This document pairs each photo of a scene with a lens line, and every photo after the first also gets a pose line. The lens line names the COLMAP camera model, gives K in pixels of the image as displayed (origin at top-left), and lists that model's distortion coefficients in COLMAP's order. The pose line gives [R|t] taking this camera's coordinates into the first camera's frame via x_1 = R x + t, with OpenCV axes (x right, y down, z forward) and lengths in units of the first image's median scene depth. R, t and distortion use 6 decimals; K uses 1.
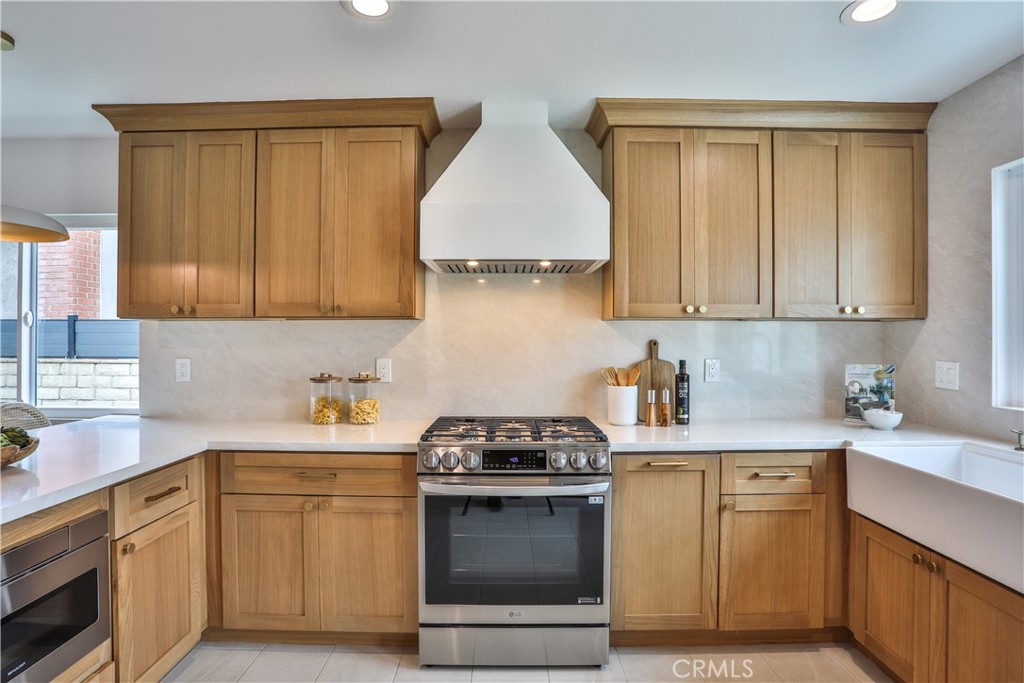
lens RADIAL K [[524.6, 0, 511.0], [0, 524.6, 339.3], [0, 0, 1]] dist [-0.078035, 0.030166]
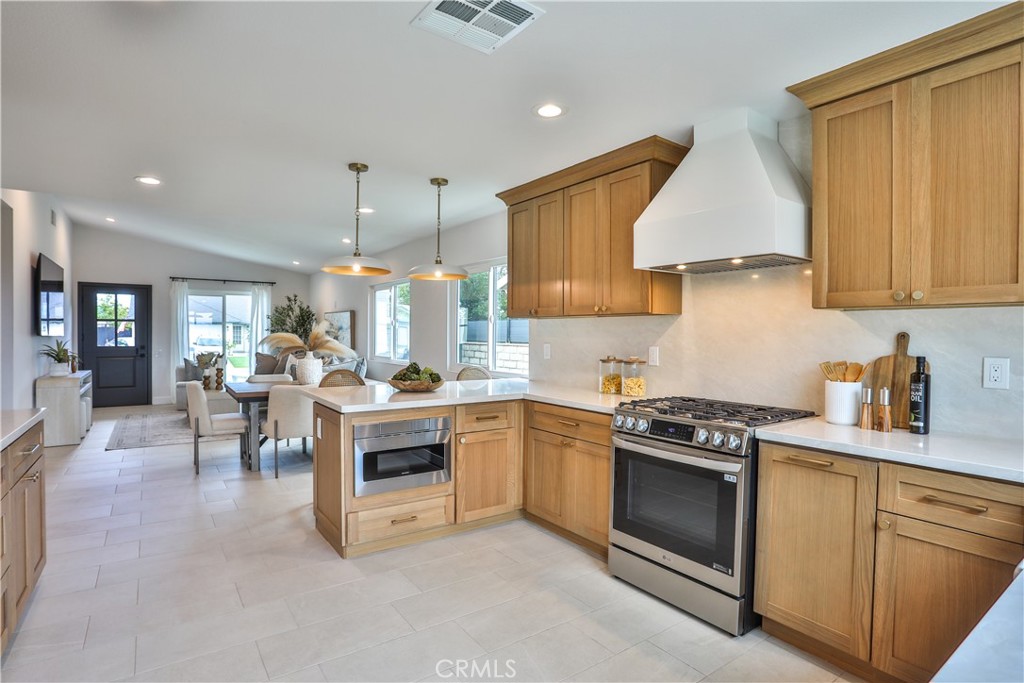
lens RADIAL K [[524.6, 0, 510.1], [0, 524.6, 339.4], [0, 0, 1]] dist [-0.078035, 0.030166]
pose [[0.579299, 0.013383, -0.815006, 0.645020], [-0.004728, 0.999904, 0.013059, 0.005427], [0.815102, -0.003712, 0.579306, 0.001219]]
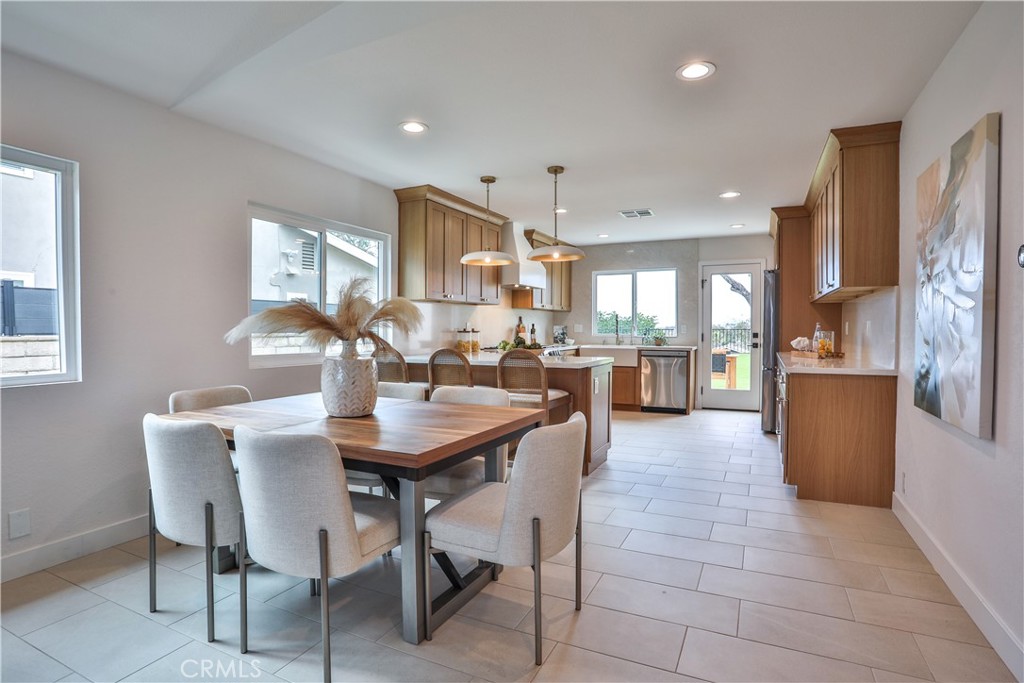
lens RADIAL K [[524.6, 0, 511.0], [0, 524.6, 339.2], [0, 0, 1]] dist [-0.078035, 0.030166]
pose [[0.433636, -0.018510, 0.900898, -2.397663], [-0.001804, 0.999769, 0.021409, 0.065602], [-0.901087, -0.010909, 0.433502, -0.118441]]
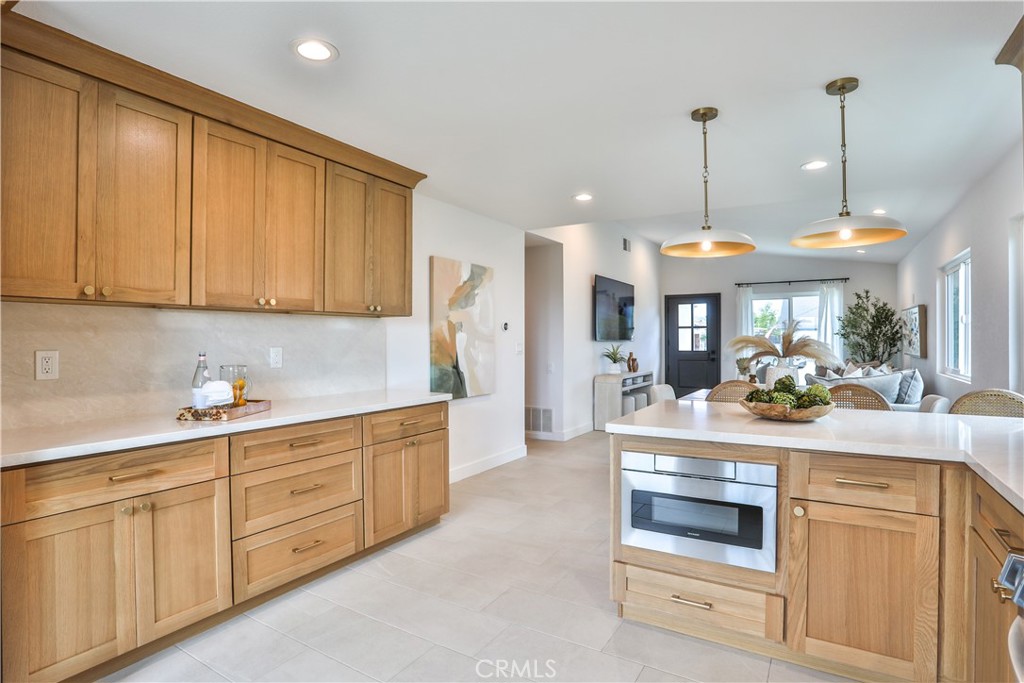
lens RADIAL K [[524.6, 0, 505.9], [0, 524.6, 339.4], [0, 0, 1]] dist [-0.078035, 0.030166]
pose [[-0.525701, 0.001311, -0.850668, 0.362902], [0.005387, 0.999984, -0.001788, 0.023904], [0.850652, -0.005523, -0.525700, 0.703176]]
